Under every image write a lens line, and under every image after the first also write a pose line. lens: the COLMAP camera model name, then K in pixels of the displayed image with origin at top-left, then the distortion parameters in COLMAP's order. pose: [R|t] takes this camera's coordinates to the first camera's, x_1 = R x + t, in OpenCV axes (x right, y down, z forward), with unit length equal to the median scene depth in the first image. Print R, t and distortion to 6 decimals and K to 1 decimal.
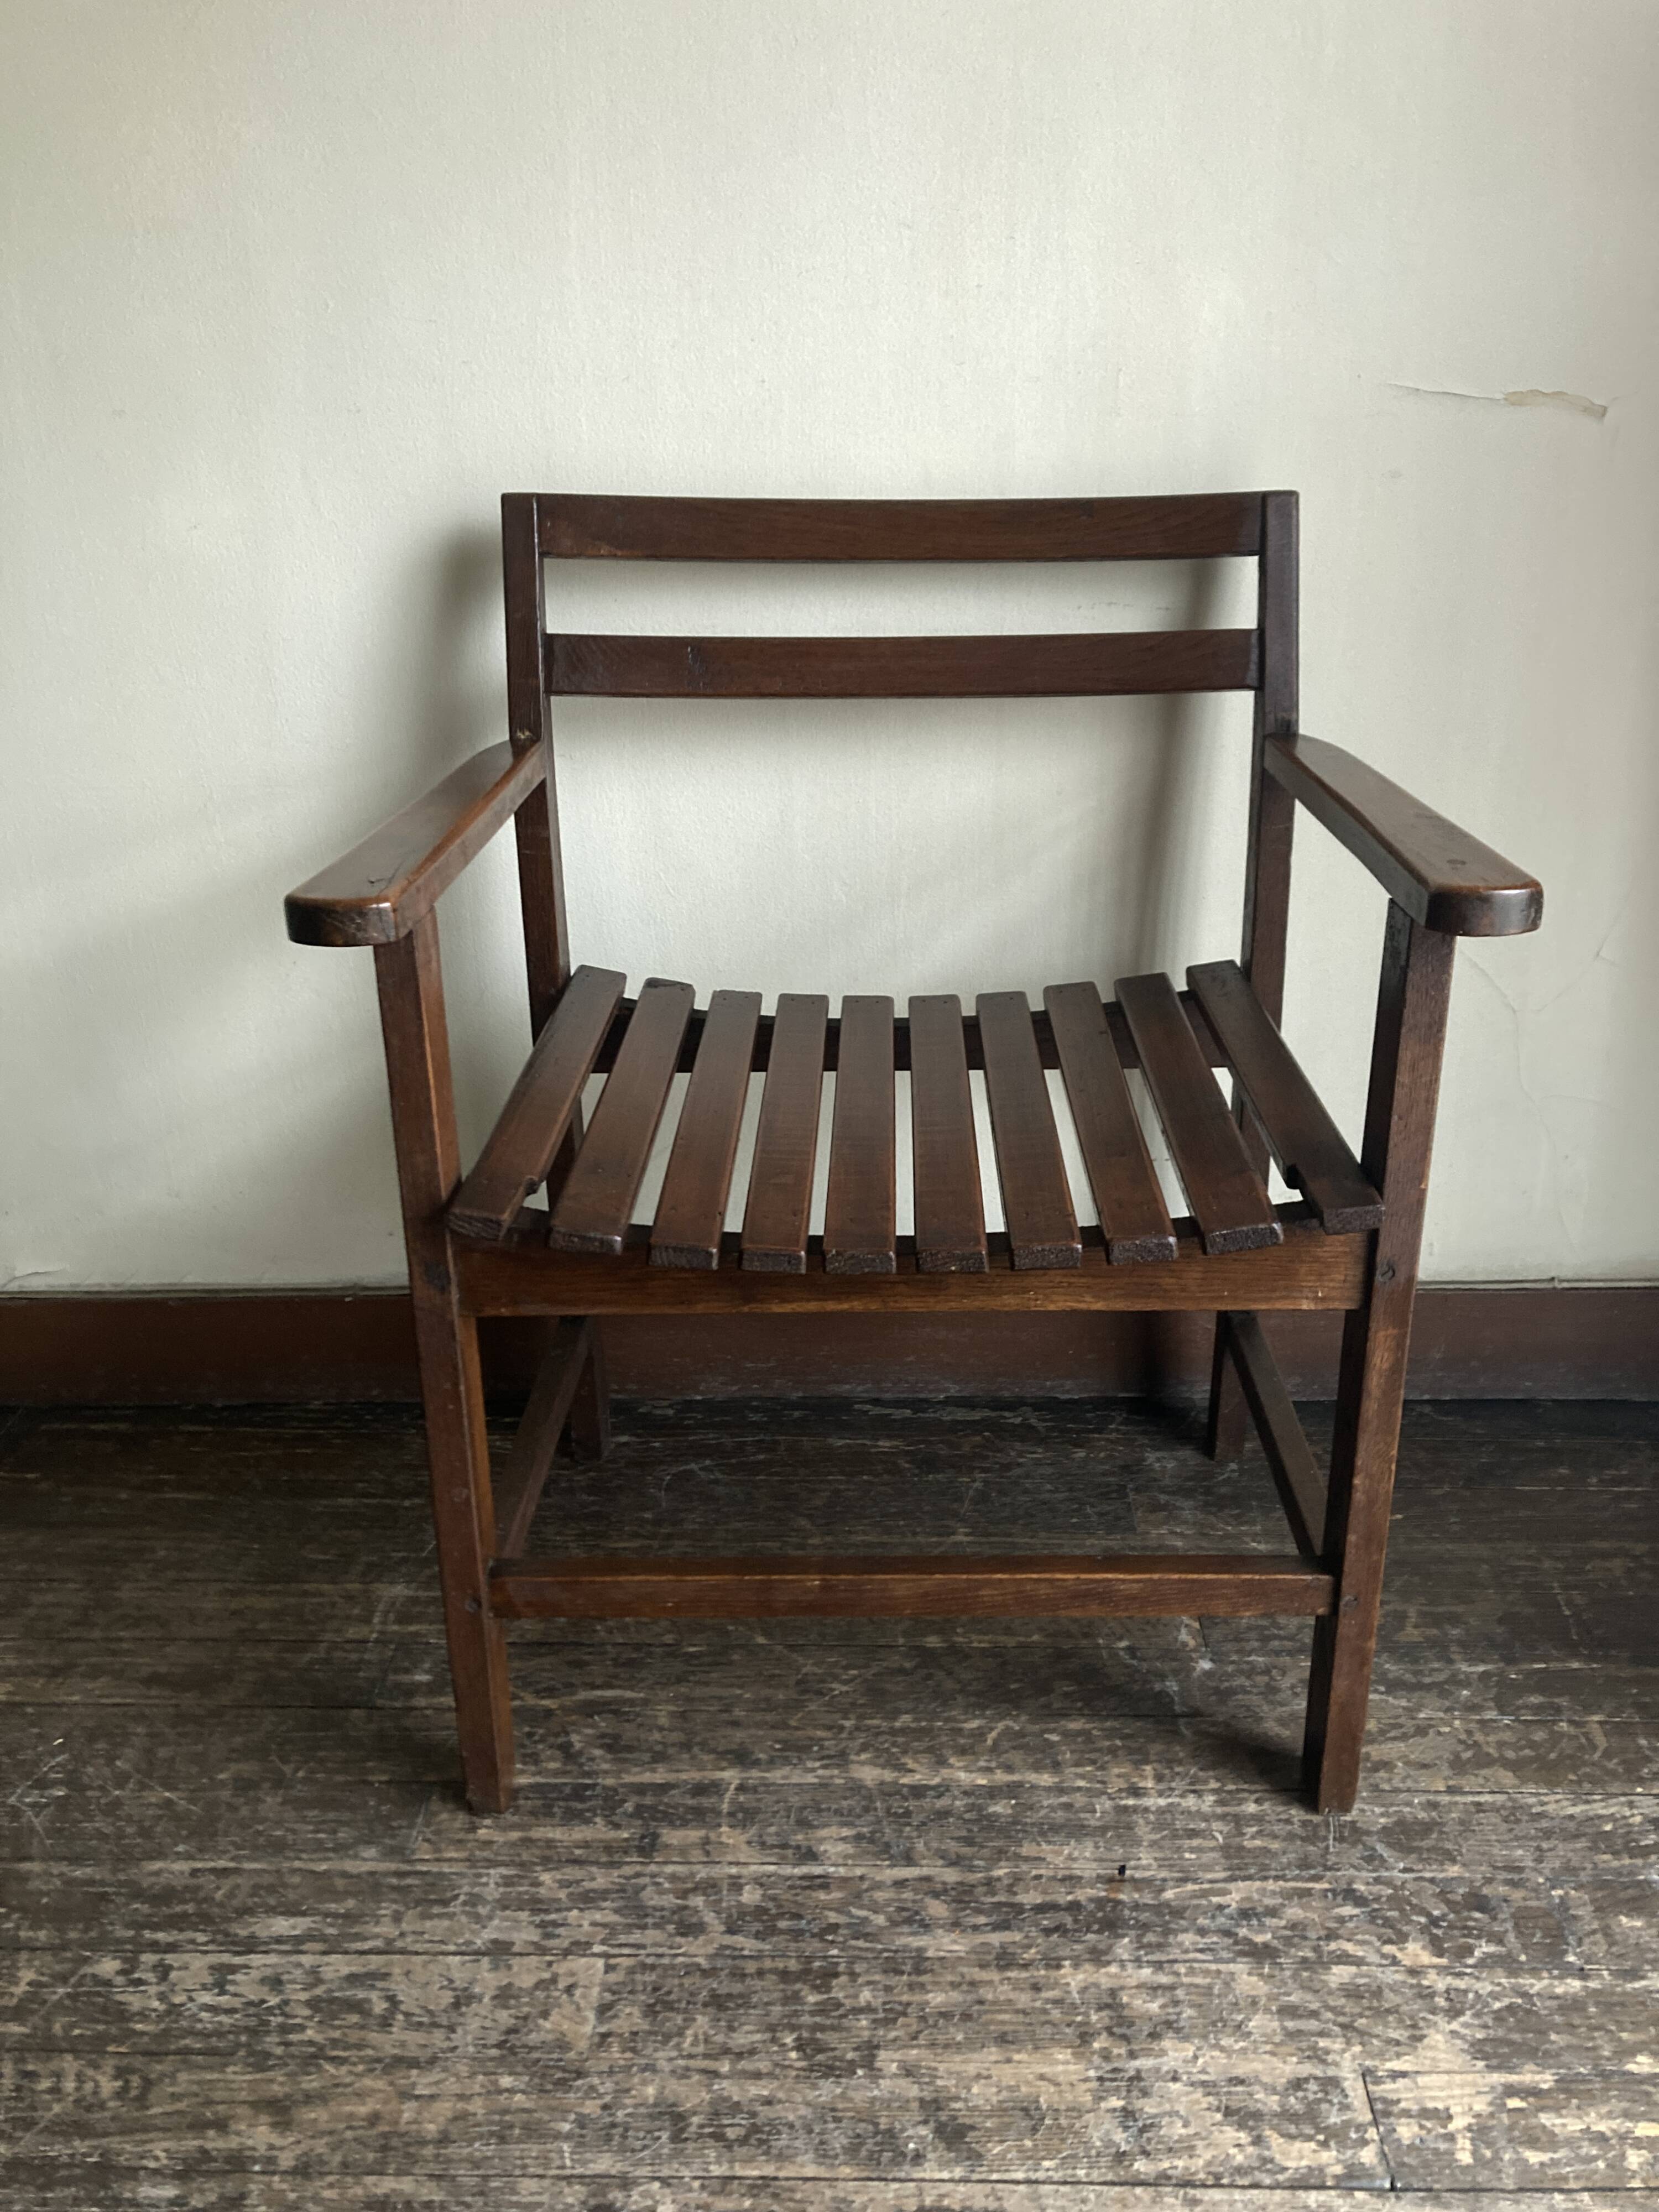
lens RADIAL K [[1770.3, 0, 865.9], [0, 1770.3, 1096.6], [0, 0, 1]] dist [-0.013631, 0.032361]
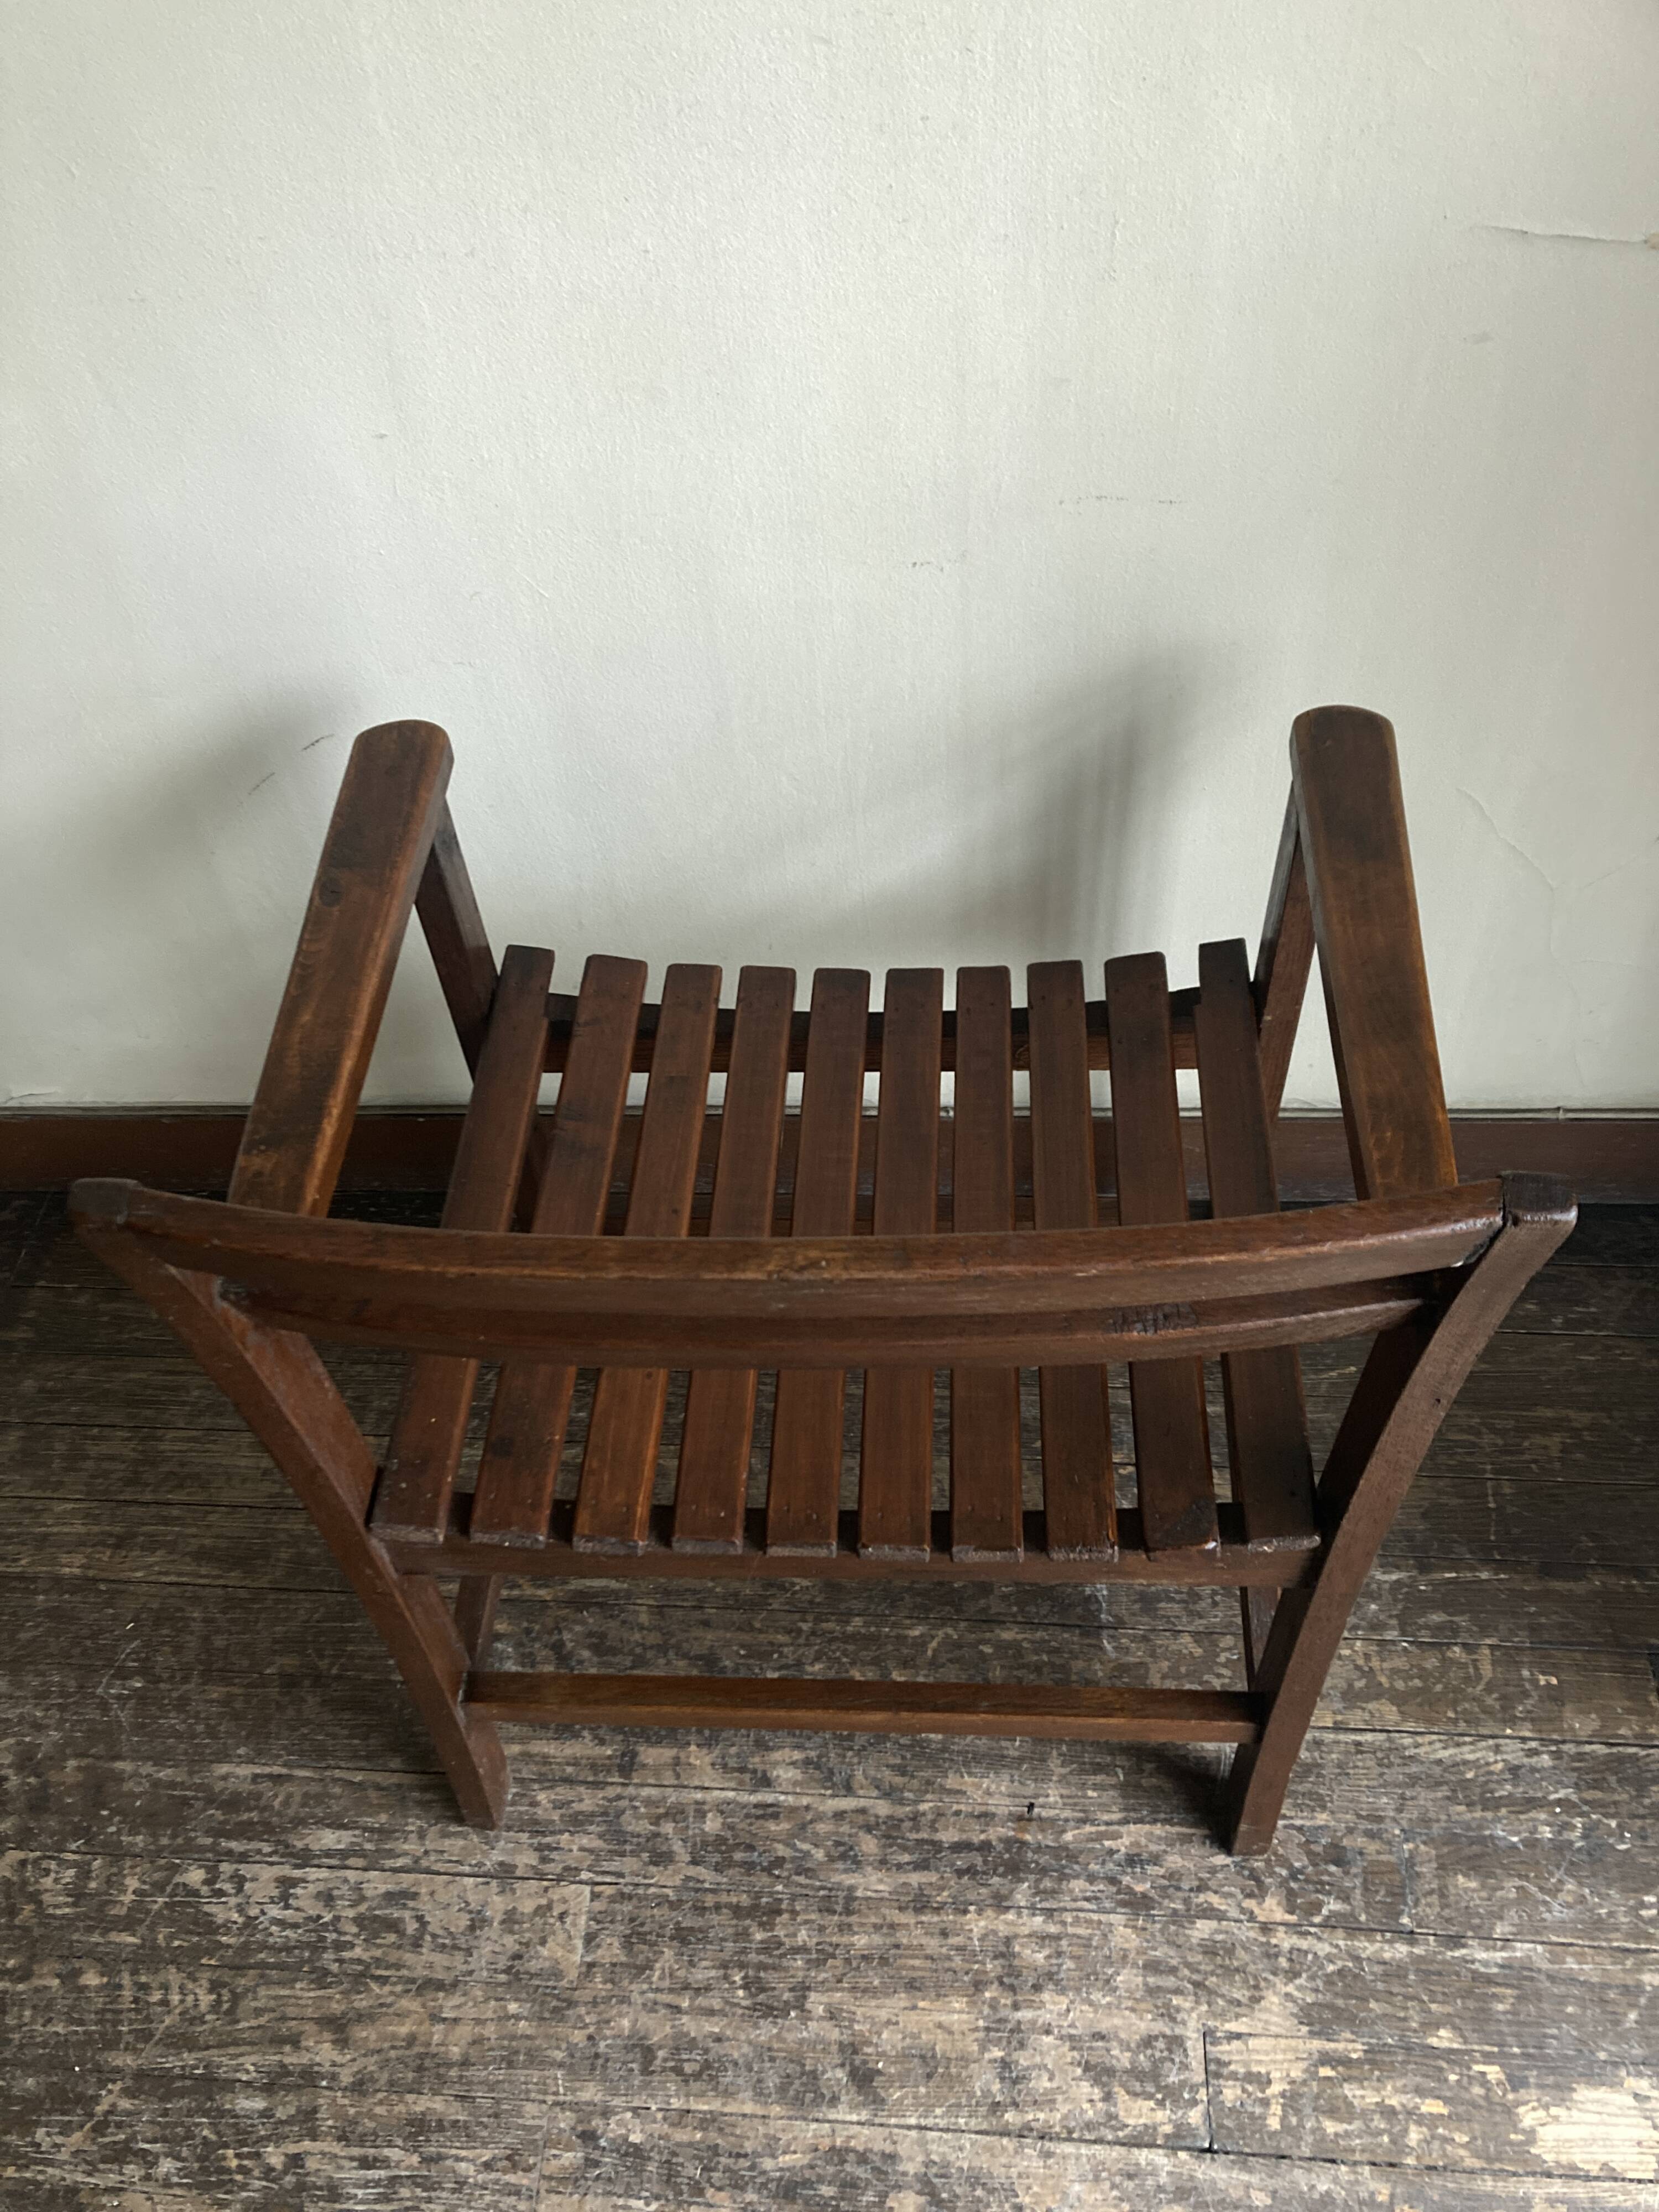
lens RADIAL K [[1770.3, 0, 824.5], [0, 1770.3, 1111.9], [0, 0, 1]] dist [-0.013631, 0.032361]
pose [[0.996936, 0.007826, -0.077825, 0.096474], [0.029915, 0.881186, 0.471823, -0.516101], [0.072271, -0.472706, 0.878252, 0.186721]]
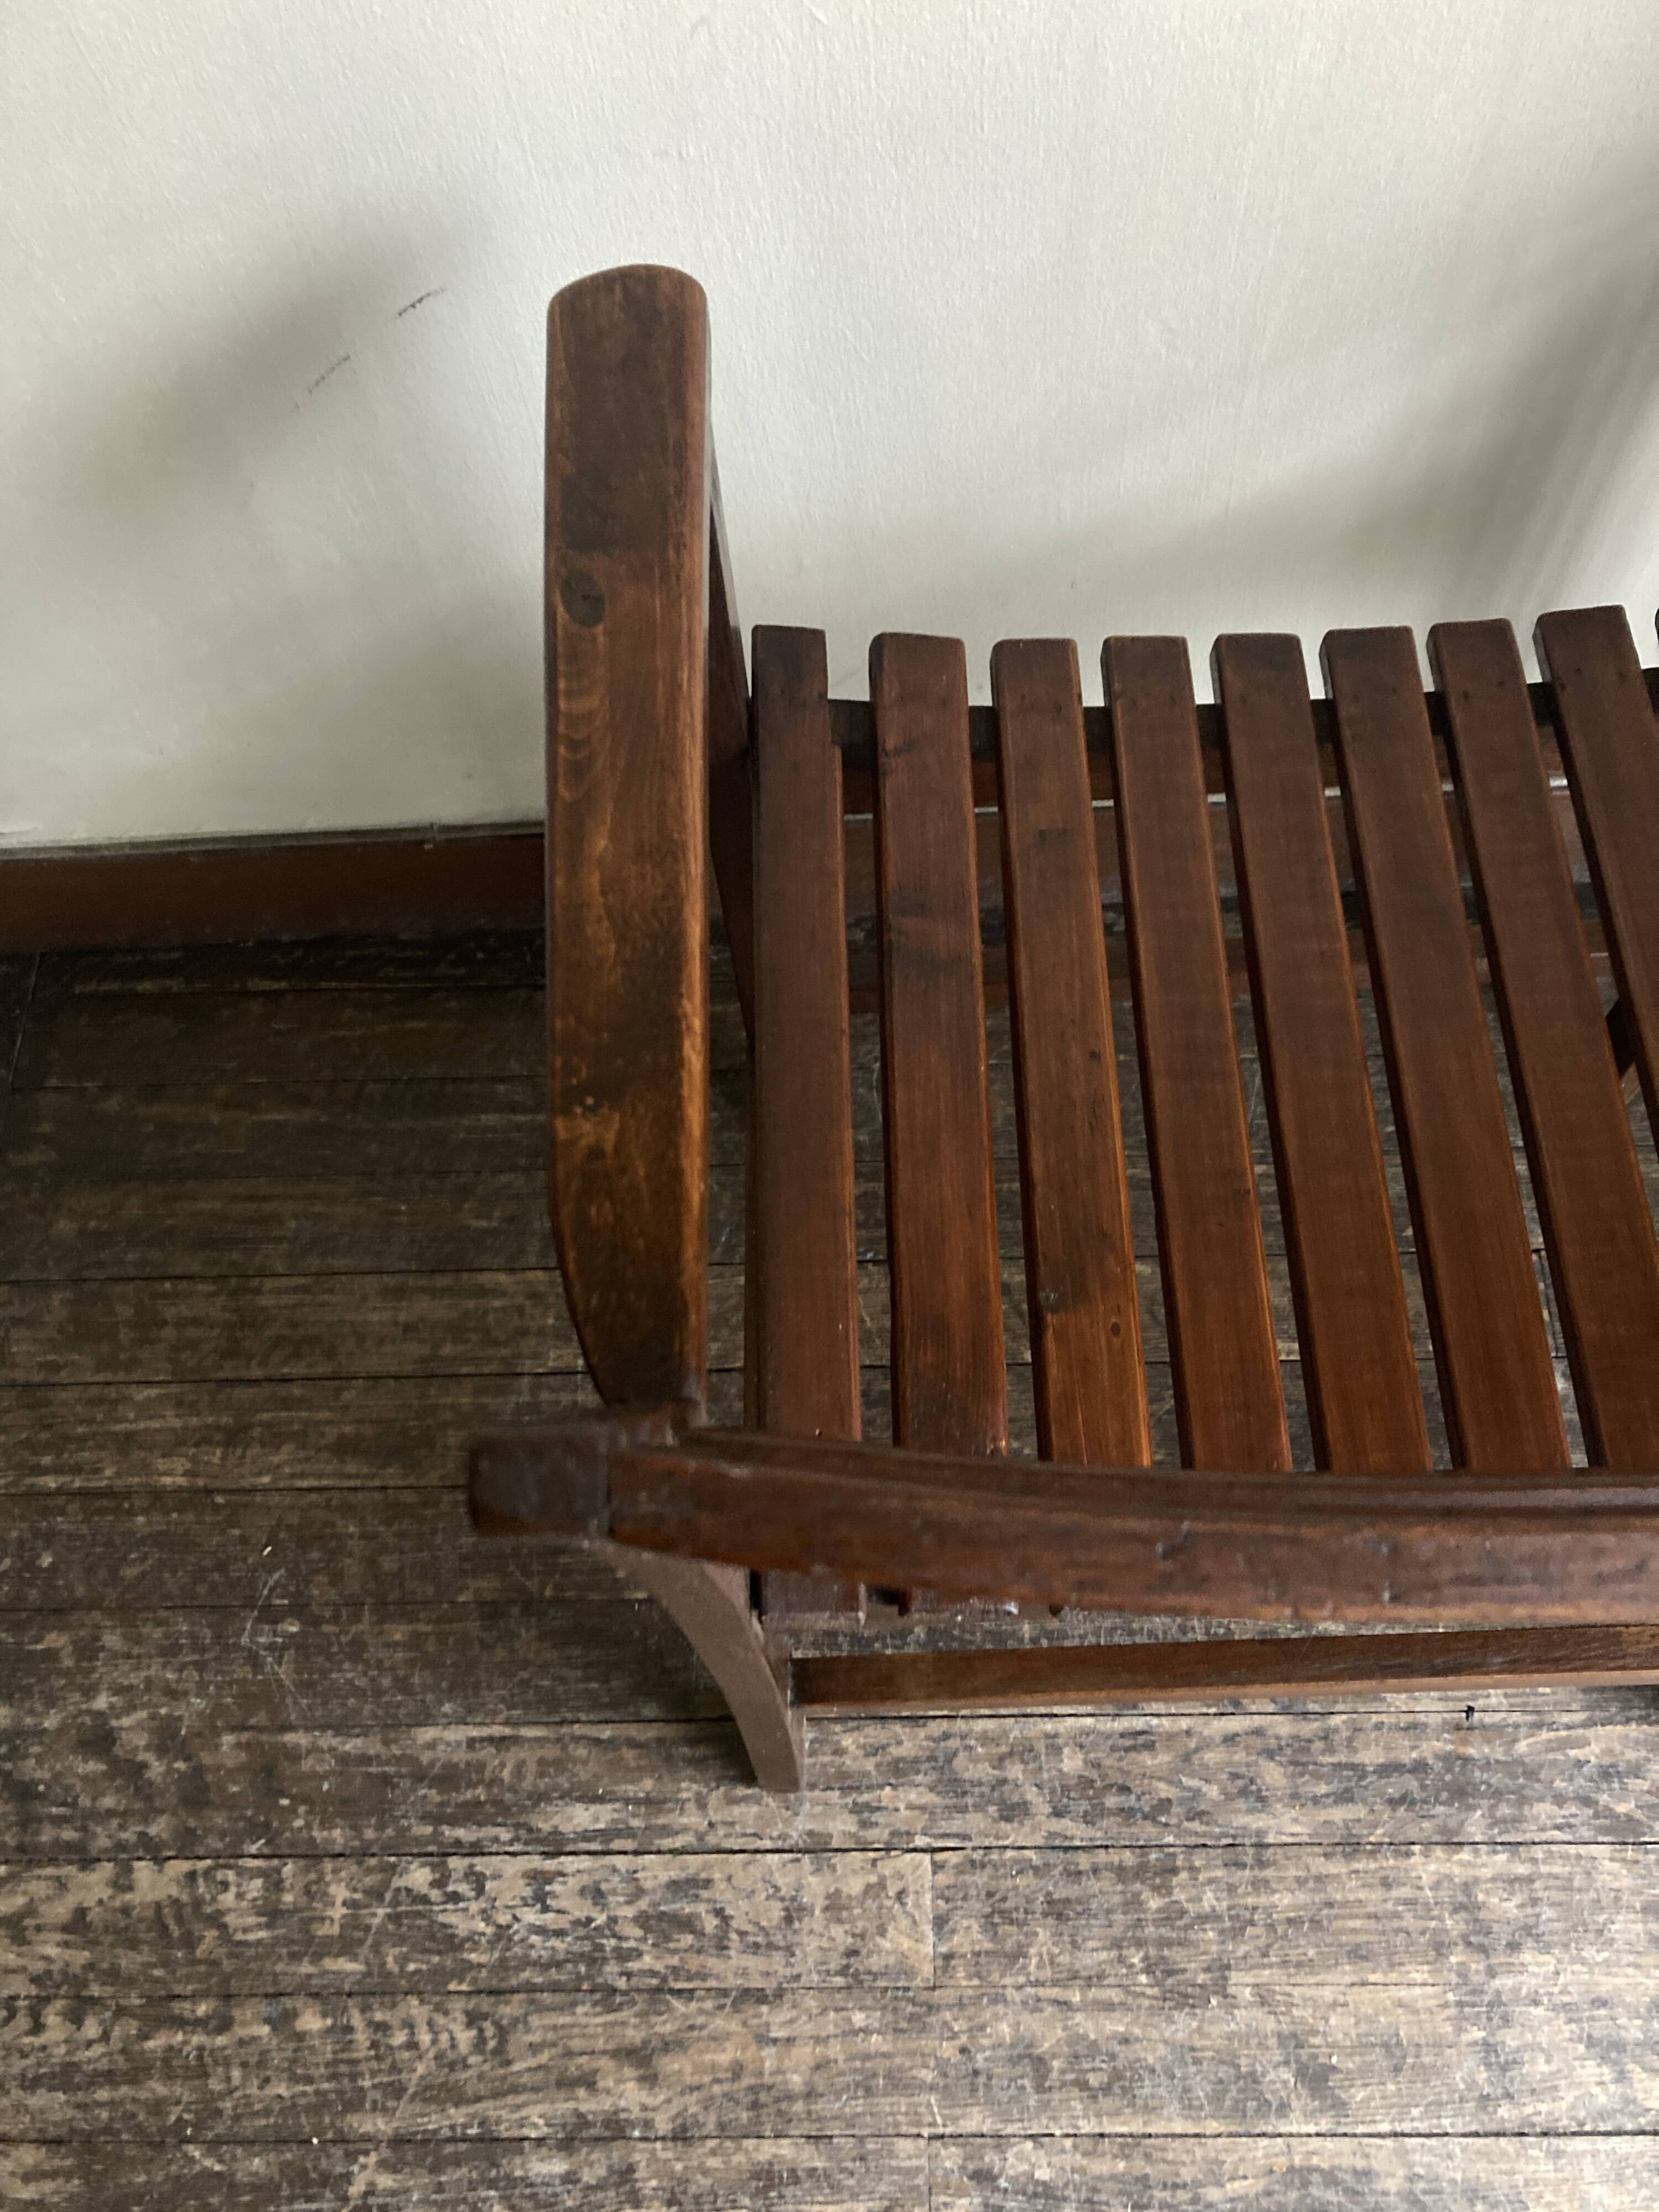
lens RADIAL K [[1770.3, 0, 860.4], [0, 1770.3, 1117.2], [0, 0, 1]] dist [-0.013631, 0.032361]
pose [[0.999018, -0.038073, -0.022676, -0.140157], [0.043298, 0.729719, 0.682374, -0.432462], [-0.009433, -0.682686, 0.730651, 0.540944]]
